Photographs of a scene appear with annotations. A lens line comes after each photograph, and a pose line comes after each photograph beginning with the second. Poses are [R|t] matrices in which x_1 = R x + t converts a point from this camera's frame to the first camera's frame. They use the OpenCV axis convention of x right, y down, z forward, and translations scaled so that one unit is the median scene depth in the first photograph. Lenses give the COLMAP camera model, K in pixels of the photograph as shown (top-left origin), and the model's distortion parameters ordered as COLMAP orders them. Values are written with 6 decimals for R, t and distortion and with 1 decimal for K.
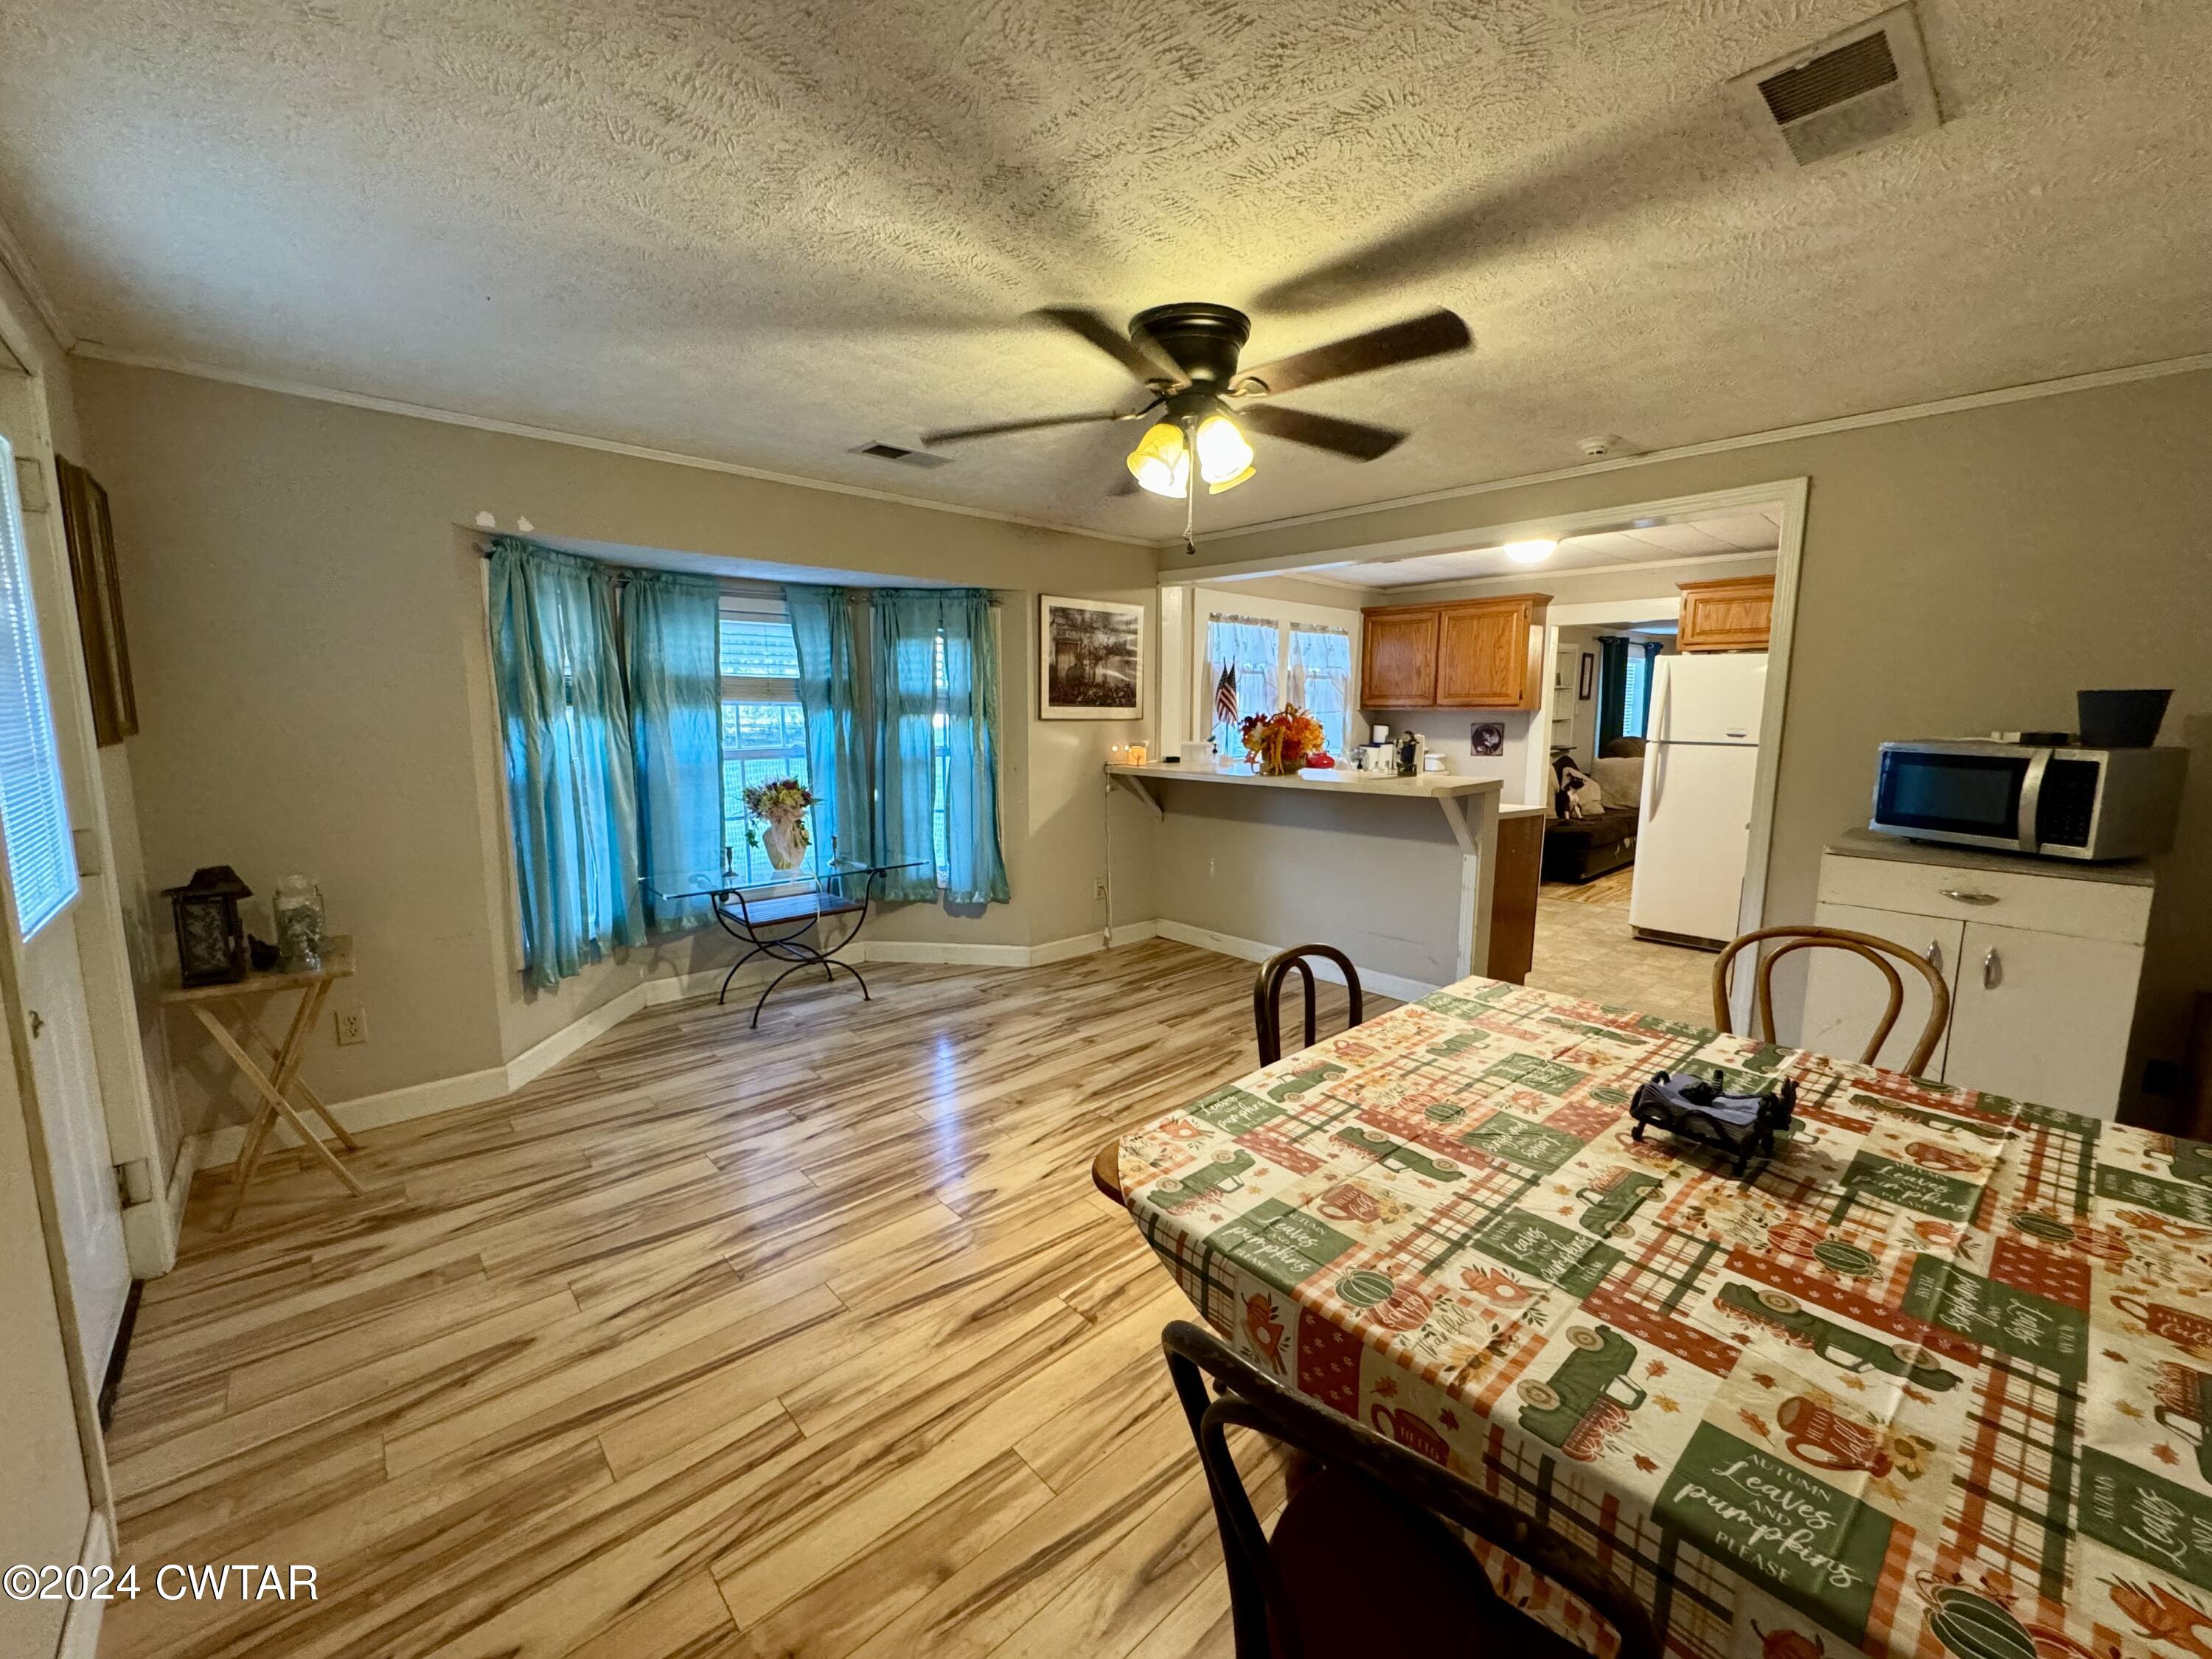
lens RADIAL K [[880.9, 0, 1106.5], [0, 880.9, 825.4], [0, 0, 1]] dist [-0.002968, 0.000533]
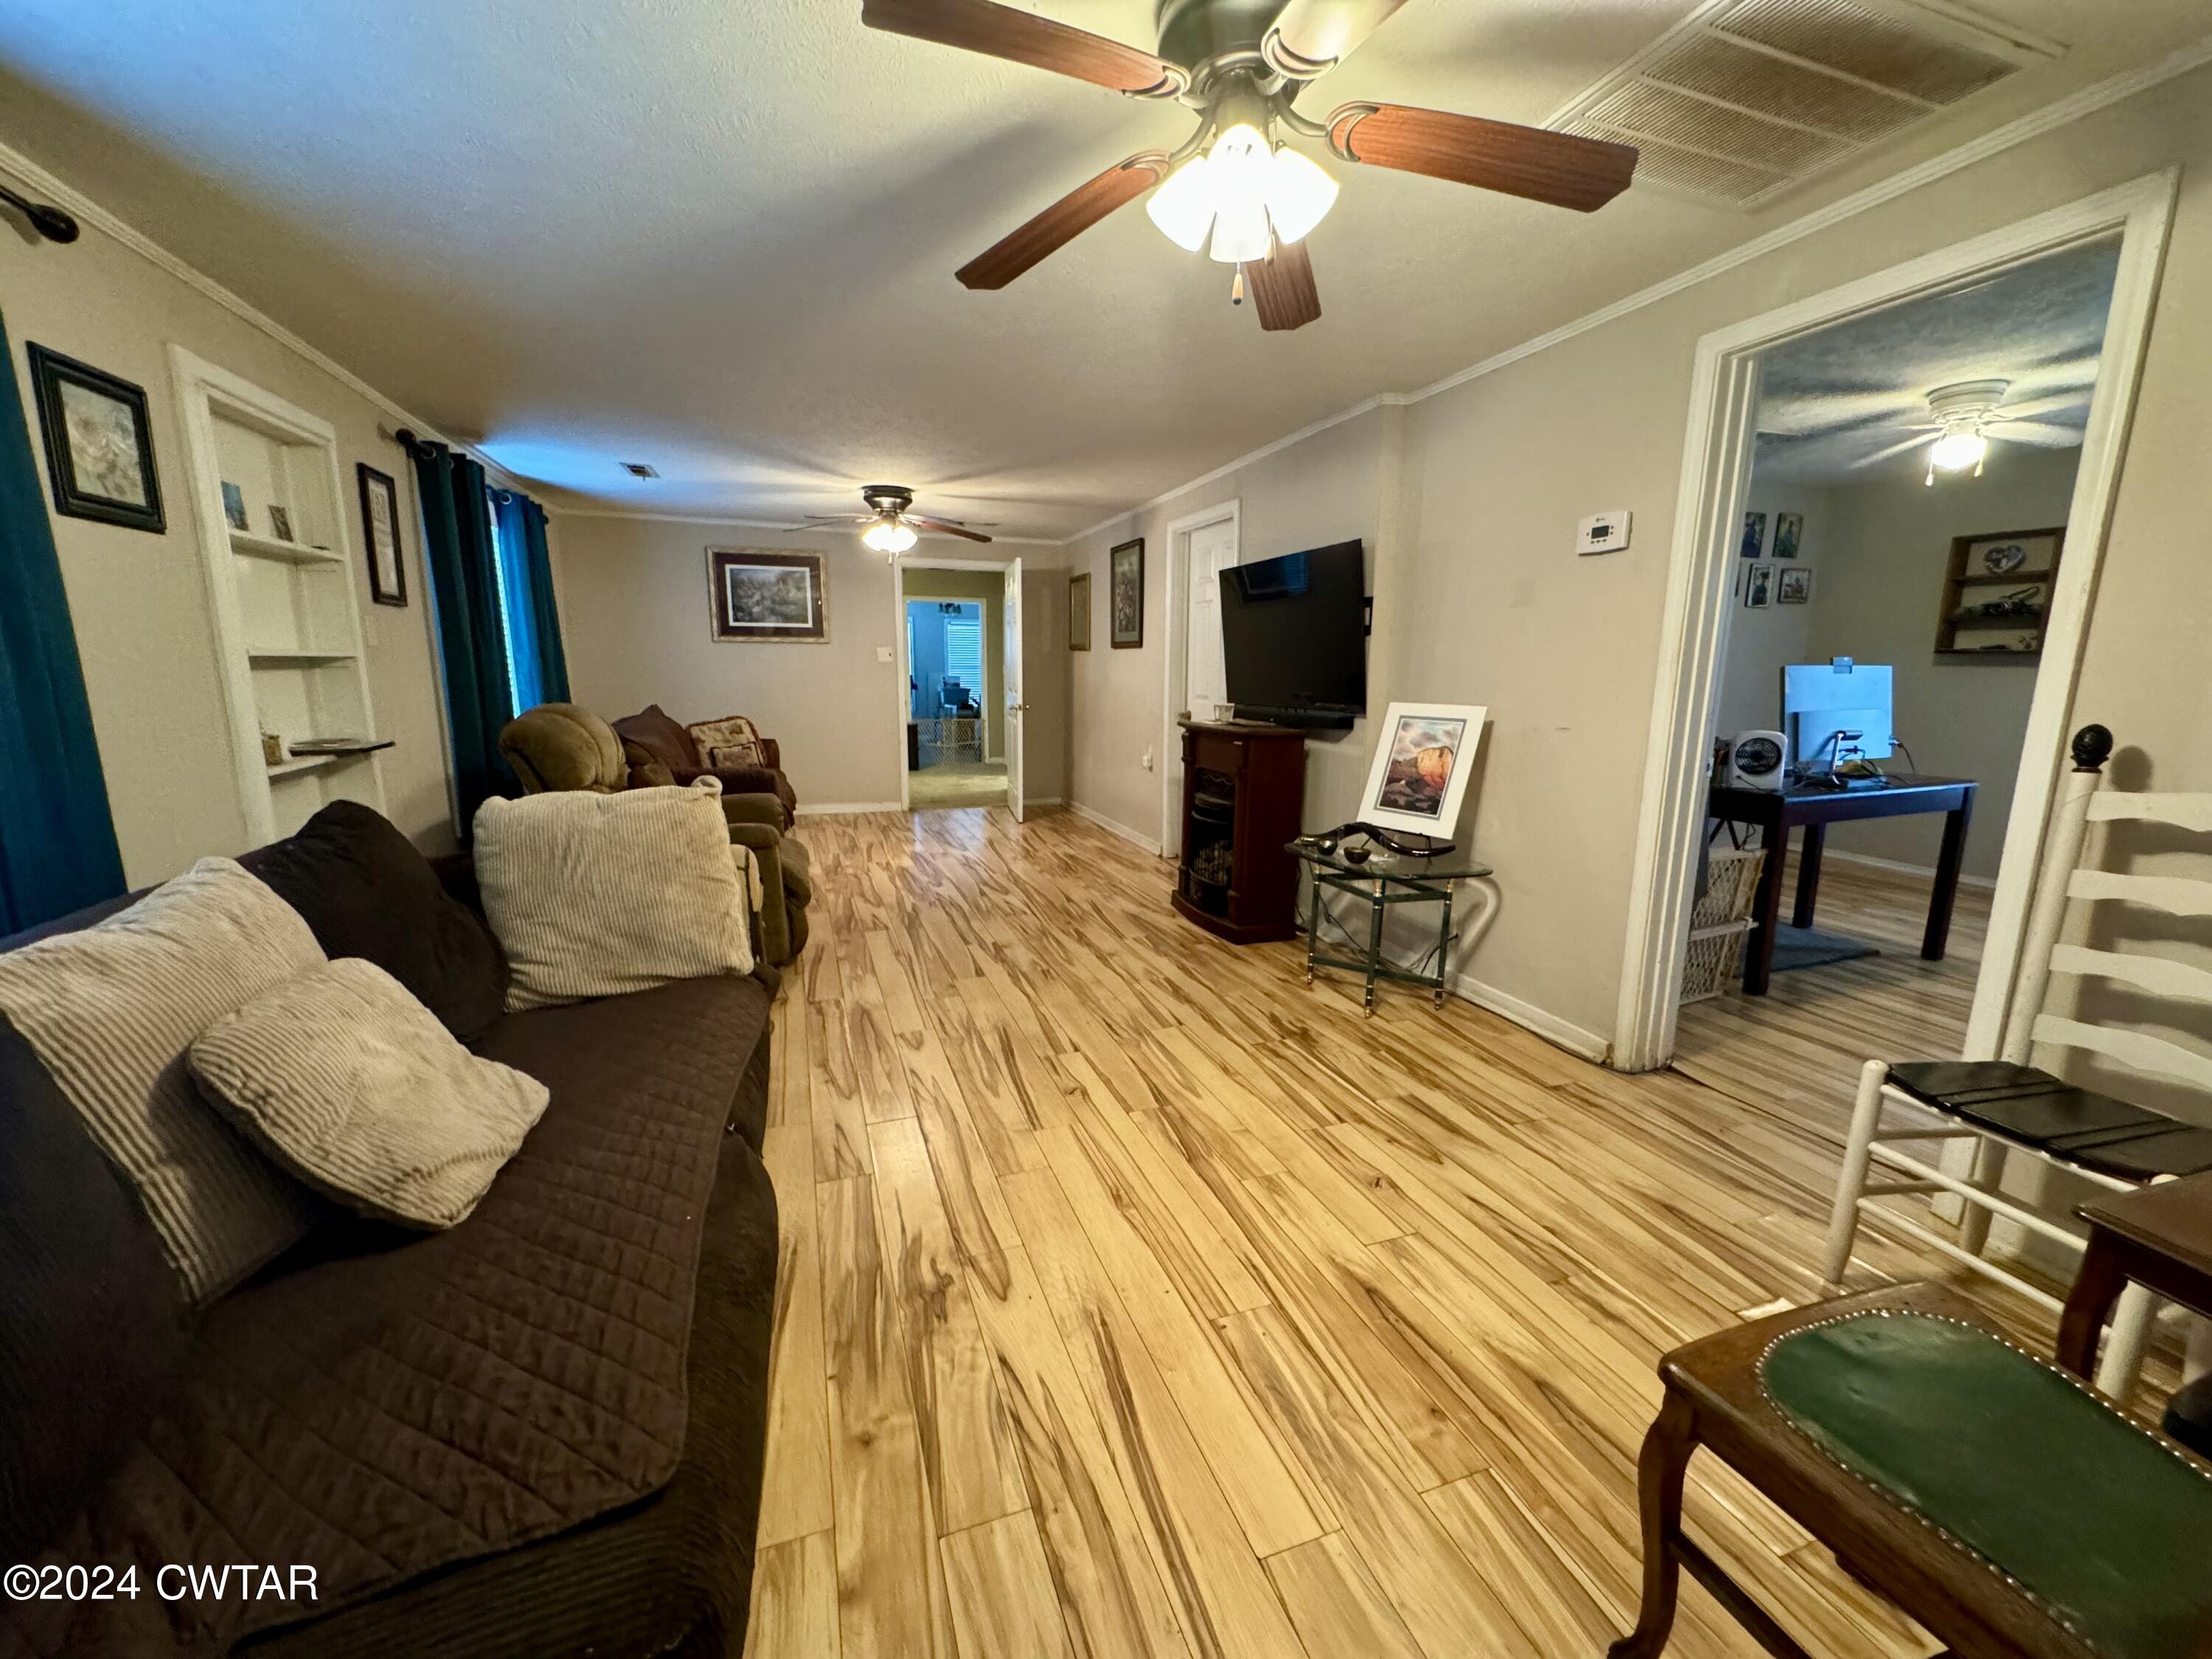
lens RADIAL K [[880.9, 0, 1109.4], [0, 880.9, 827.5], [0, 0, 1]] dist [-0.002968, 0.000533]
pose [[0.393566, -0.157348, 0.905730, 0.705594], [0.120303, 0.985586, 0.118946, -0.137579], [-0.911391, 0.062149, 0.406823, 1.307990]]
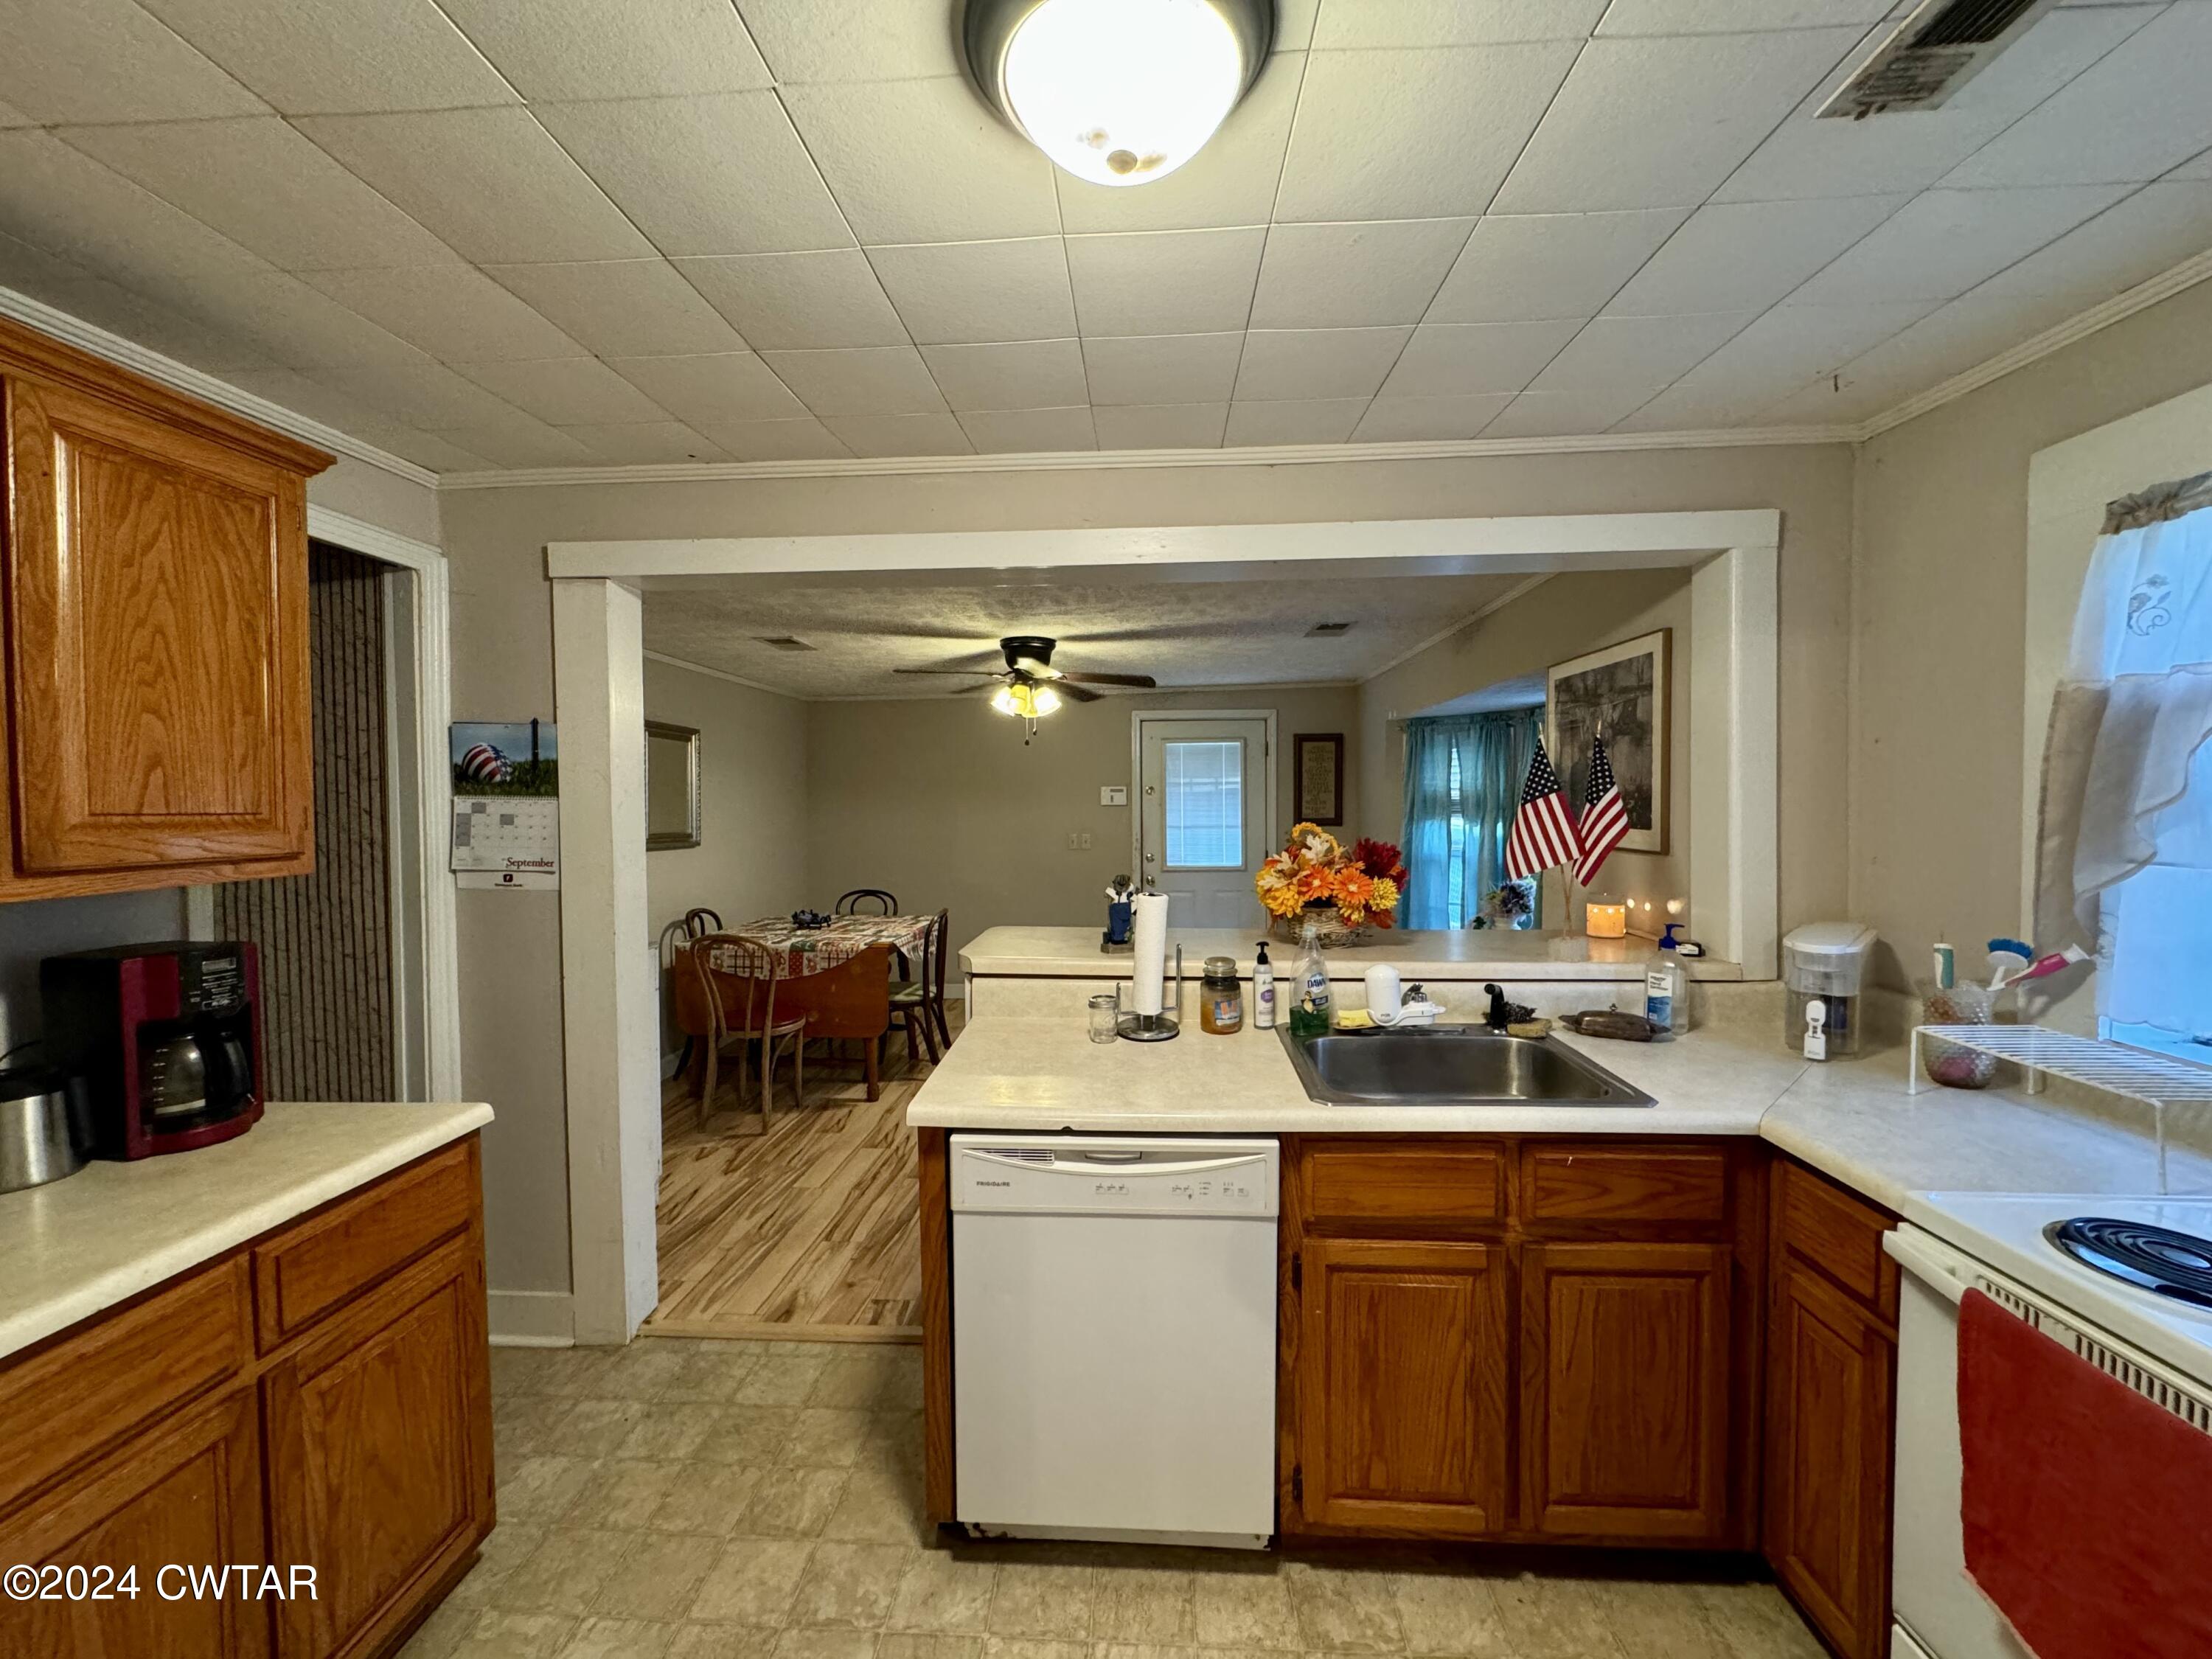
lens RADIAL K [[880.9, 0, 1104.7], [0, 880.9, 827.7], [0, 0, 1]] dist [-0.002968, 0.000533]
pose [[-0.715724, 0.023288, -0.697995, 0.643185], [-0.088624, 0.988335, 0.123851, -0.178647], [0.692737, 0.150502, -0.705311, 1.194297]]
